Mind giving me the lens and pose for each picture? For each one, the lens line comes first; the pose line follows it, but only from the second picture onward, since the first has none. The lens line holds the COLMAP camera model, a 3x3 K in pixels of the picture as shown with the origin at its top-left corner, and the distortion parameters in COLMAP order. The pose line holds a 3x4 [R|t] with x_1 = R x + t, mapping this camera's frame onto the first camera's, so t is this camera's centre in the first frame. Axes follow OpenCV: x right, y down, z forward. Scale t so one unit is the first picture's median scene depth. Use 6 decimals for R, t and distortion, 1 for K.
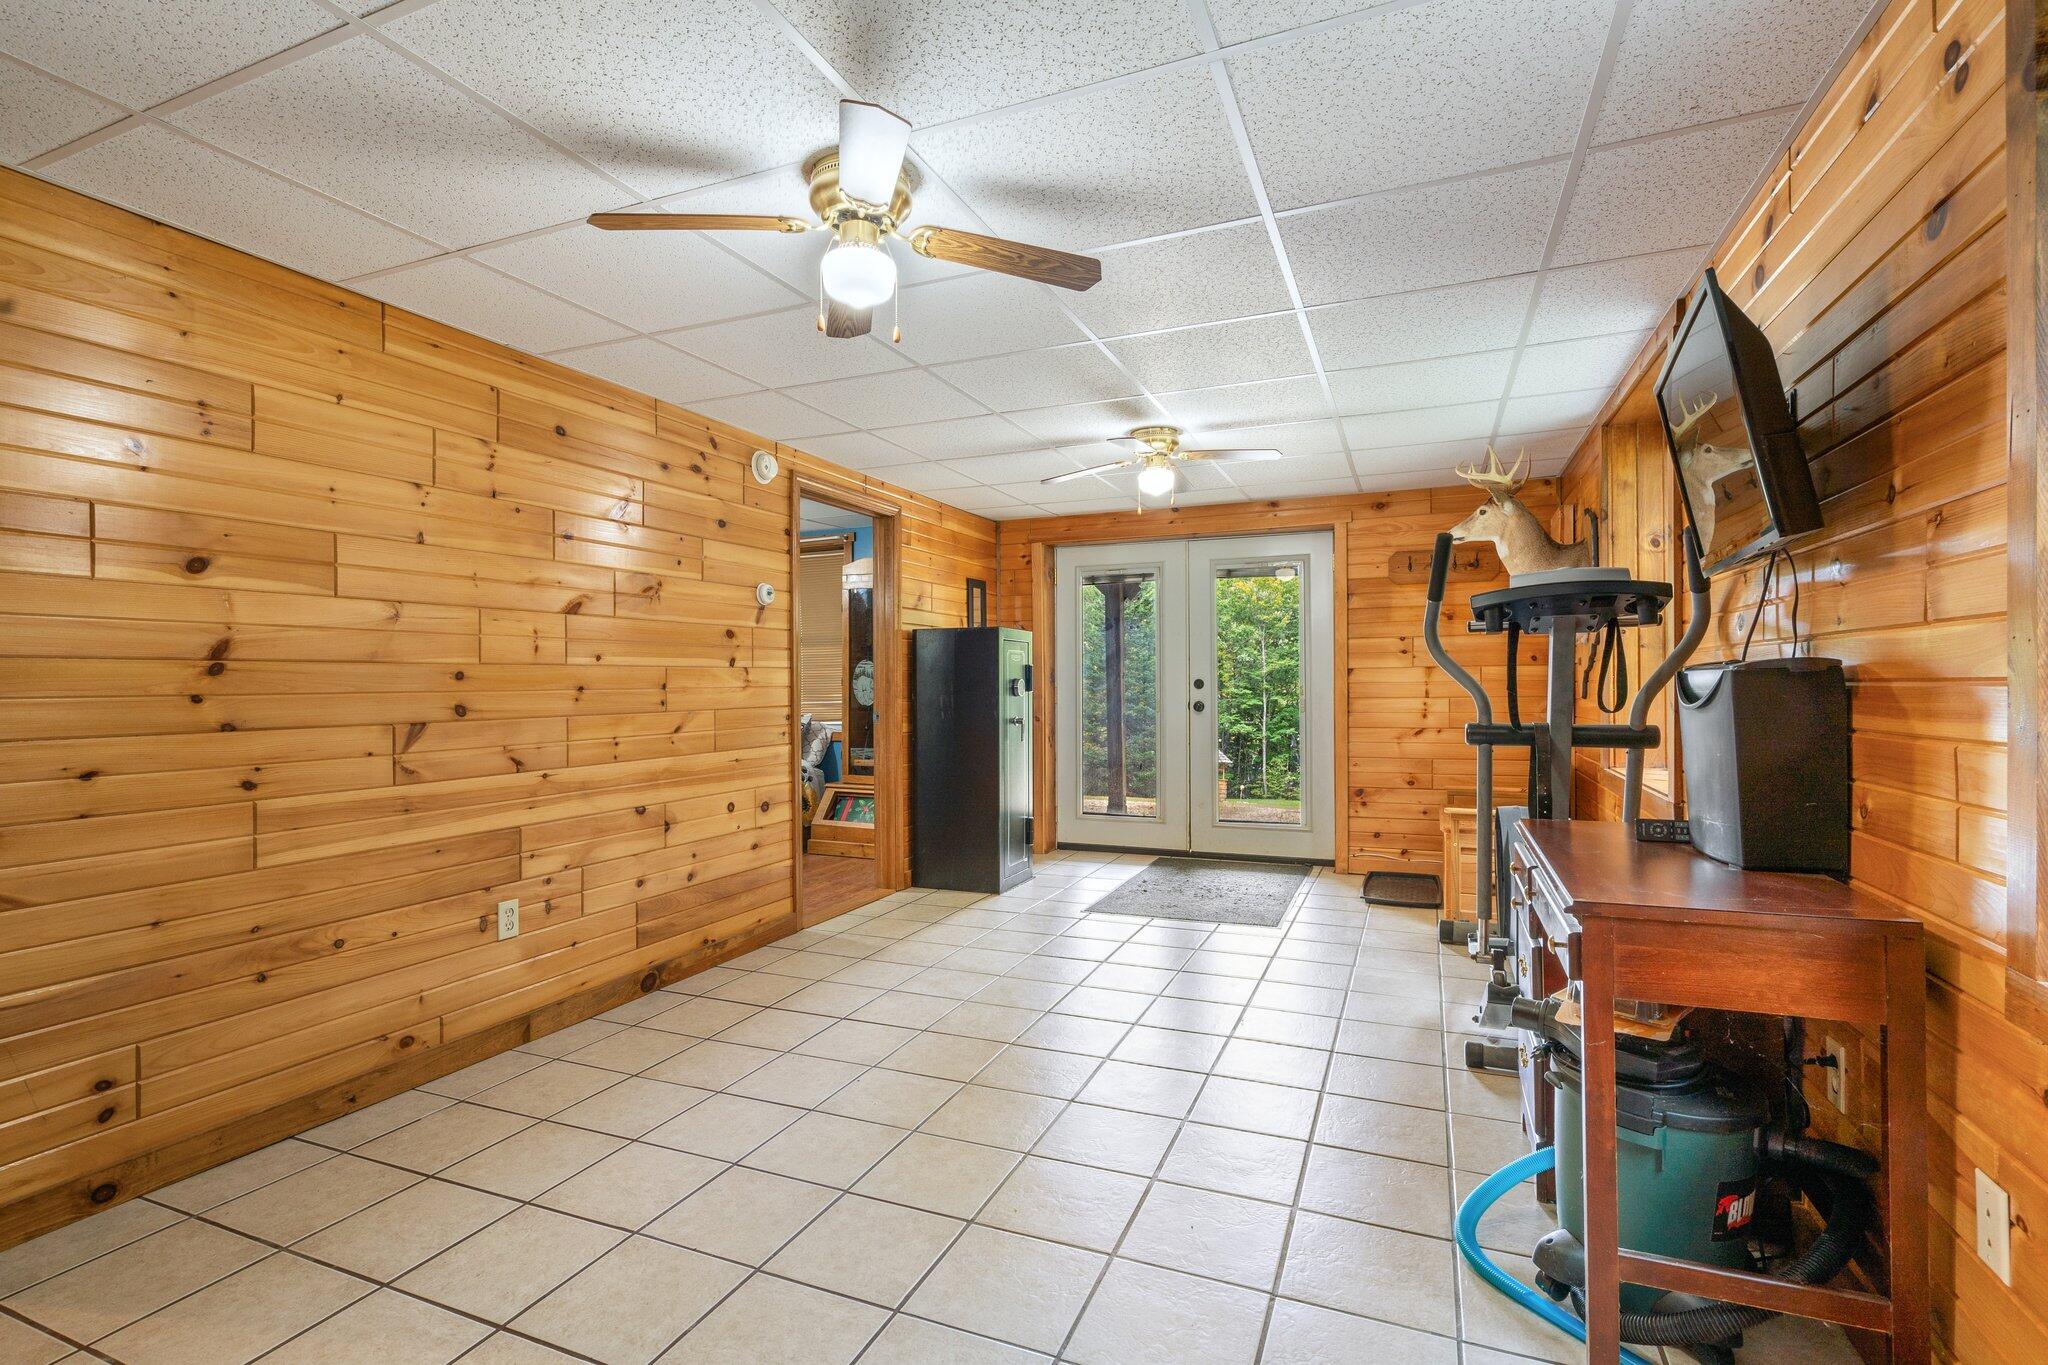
lens RADIAL K [[938.2, 0, 1026.5], [0, 938.2, 680.5], [0, 0, 1]] dist [-0.006884, 0.005554]
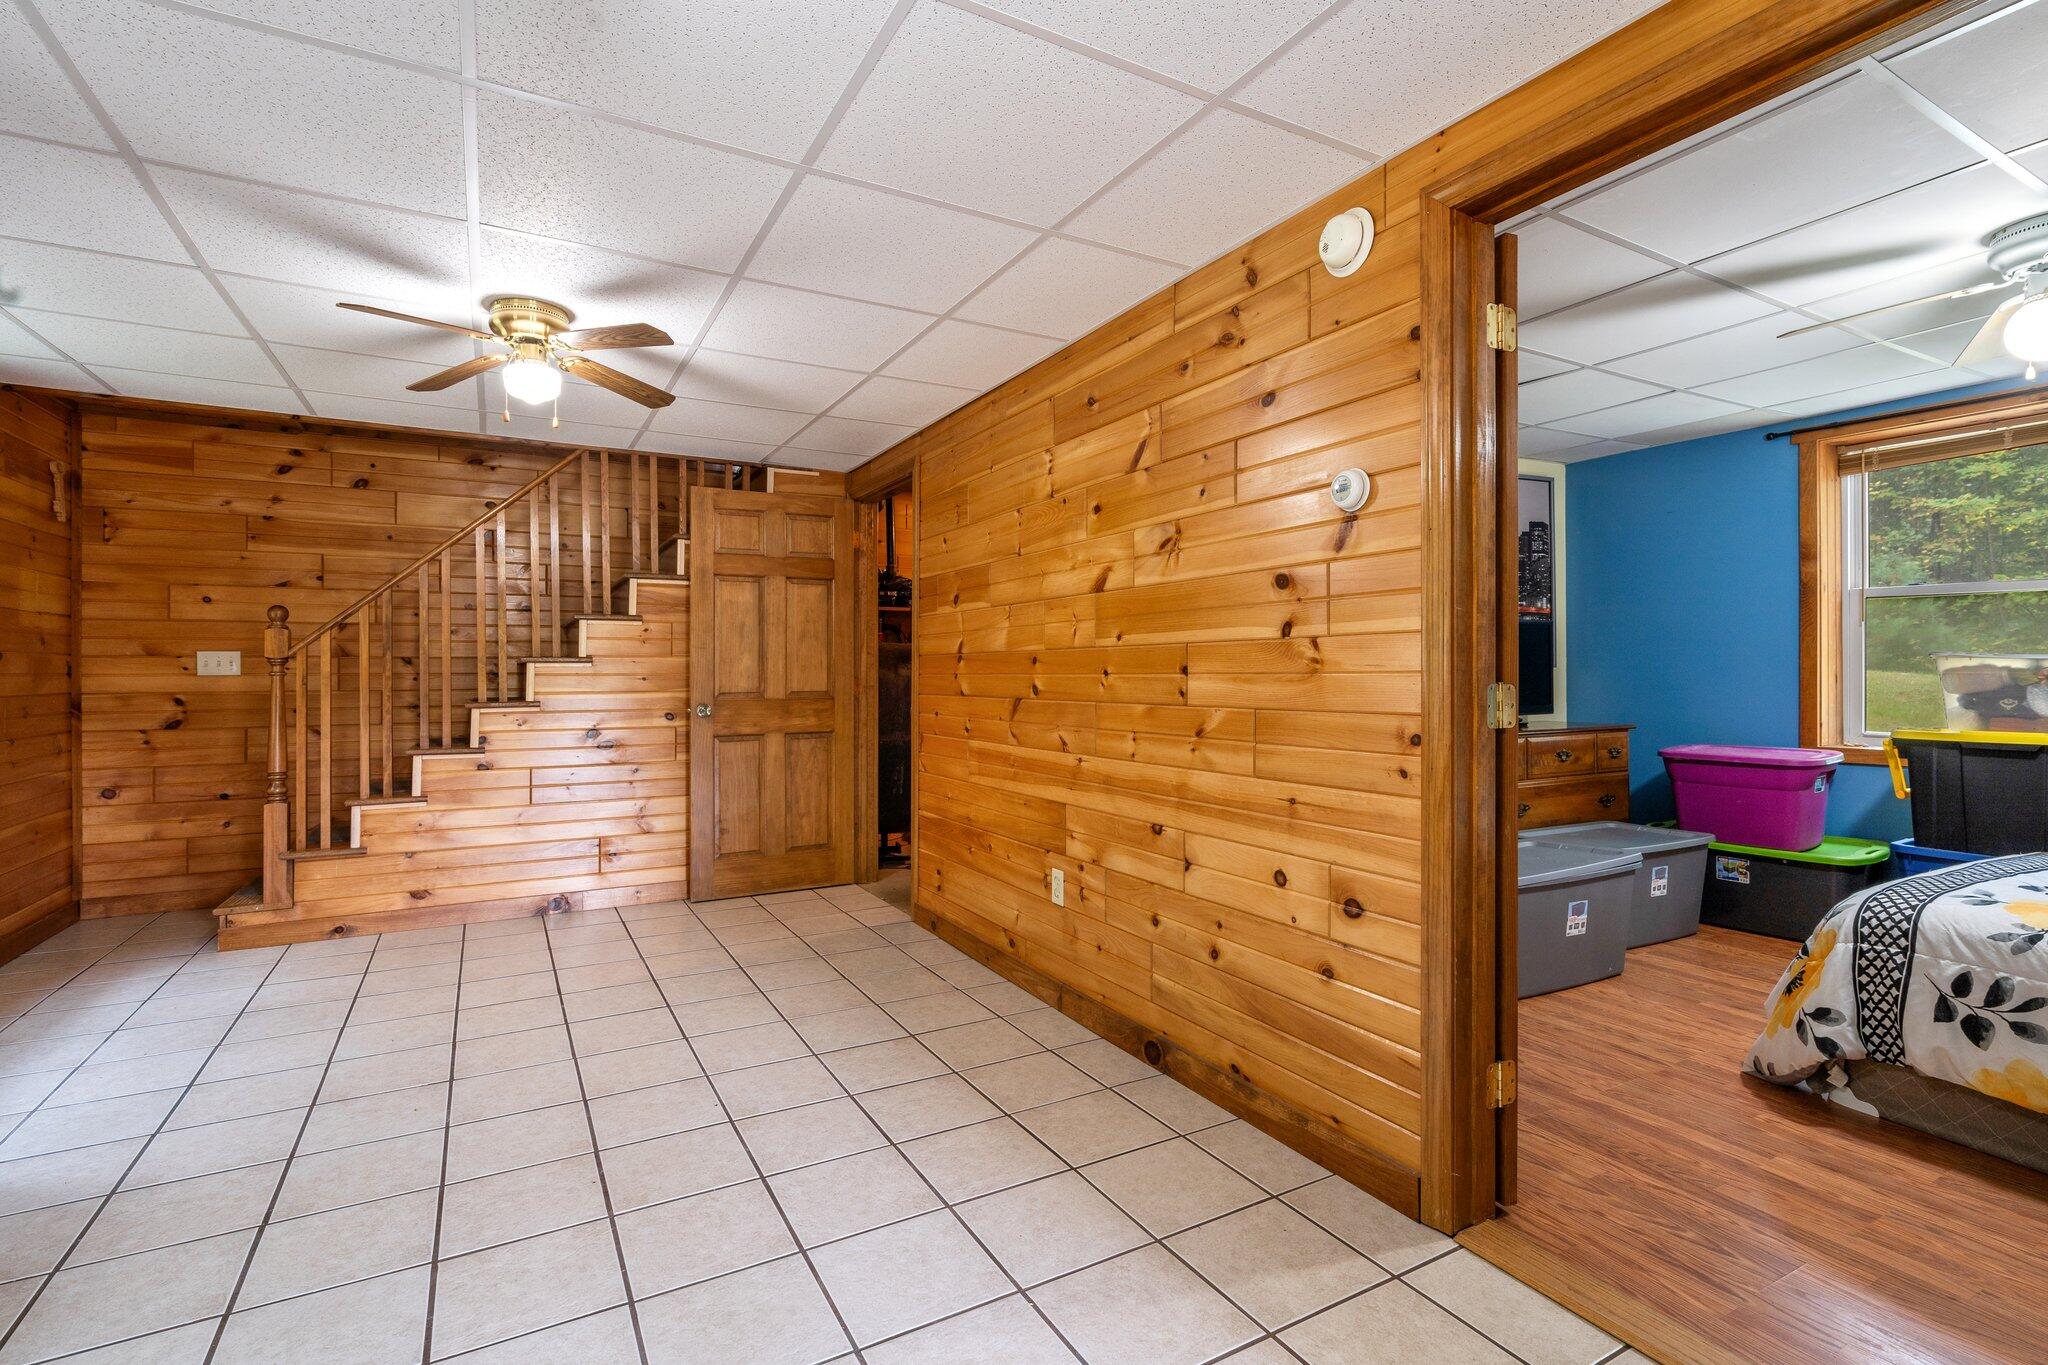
lens RADIAL K [[962.0, 0, 1017.8], [0, 962.0, 666.9], [0, 0, 1]] dist [-0.001313, 0.001479]
pose [[-0.618894, 0.004767, -0.785460, 0.308831], [0.008542, 0.999963, -0.000662, 0.003290], [0.785428, -0.007119, -0.618912, 1.502963]]
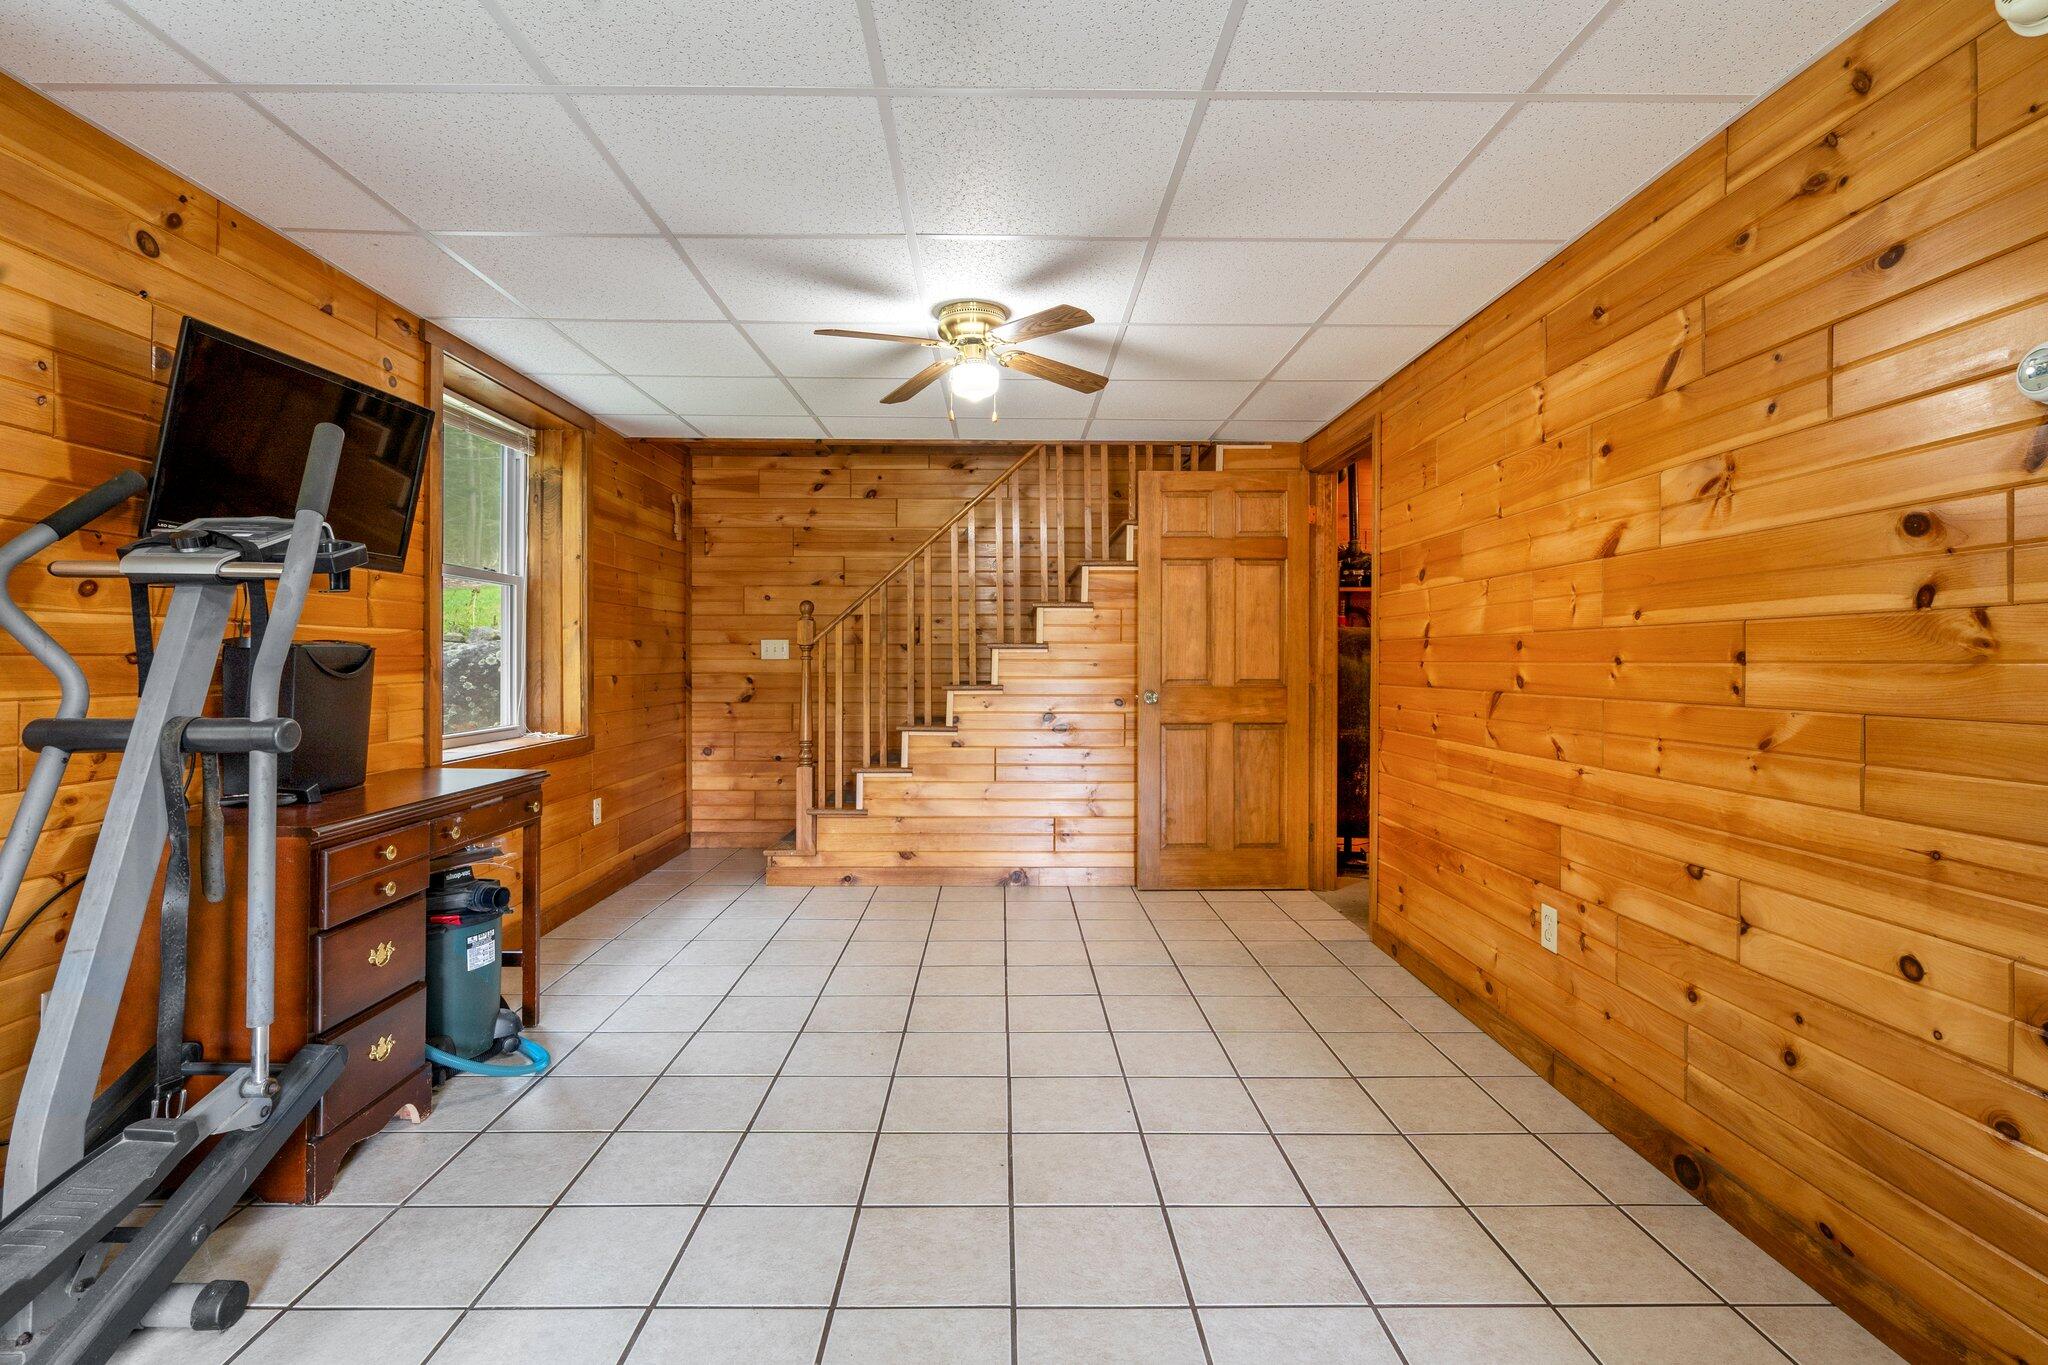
lens RADIAL K [[973.0, 0, 1008.8], [0, 973.0, 656.3], [0, 0, 1]] dist [0.000467, 0.002983]
pose [[-0.918478, 0.003690, -0.395455, 0.230611], [0.004910, 0.999986, -0.002073, 0.005051], [0.395442, -0.003846, -0.918483, 1.481747]]
